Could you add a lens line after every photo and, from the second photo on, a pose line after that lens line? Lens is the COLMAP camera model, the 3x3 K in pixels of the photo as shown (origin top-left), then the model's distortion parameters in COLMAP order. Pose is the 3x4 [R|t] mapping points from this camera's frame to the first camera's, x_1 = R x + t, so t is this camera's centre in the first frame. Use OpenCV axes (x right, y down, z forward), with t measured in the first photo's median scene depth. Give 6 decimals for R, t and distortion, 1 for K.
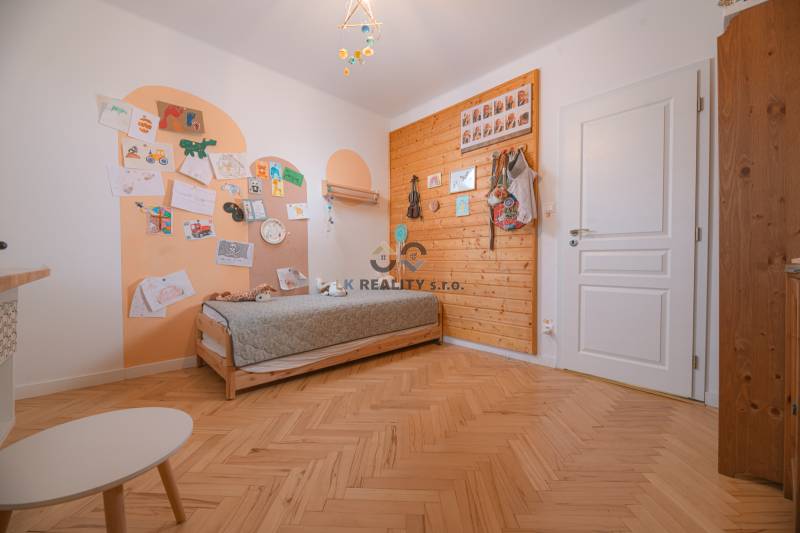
lens RADIAL K [[315.9, 0, 400.0], [0, 315.9, 266.5], [0, 0, 1]] dist [-0.014584, -0.000092]
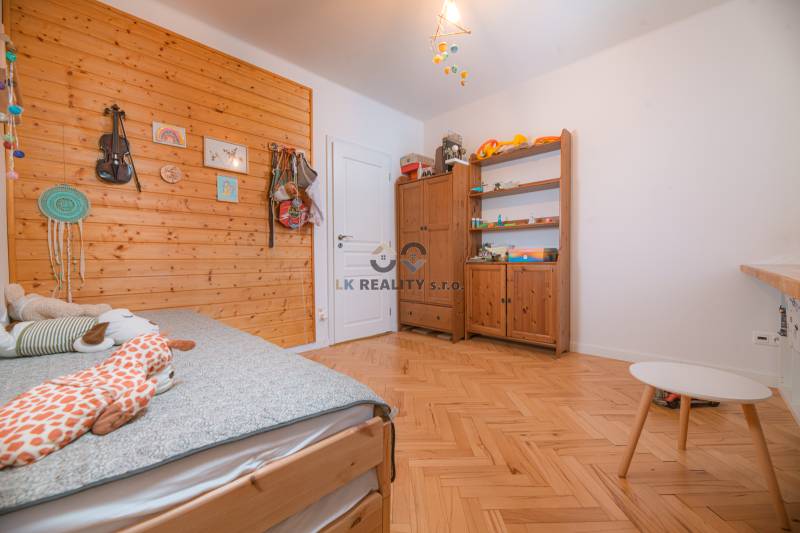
lens RADIAL K [[315.9, 0, 400.0], [0, 315.9, 266.5], [0, 0, 1]] dist [-0.014584, -0.000092]
pose [[-0.024814, -0.031505, 0.999196, -0.703852], [0.017930, 0.999328, 0.031954, -0.021420], [-0.999531, 0.018709, -0.024233, 0.704062]]
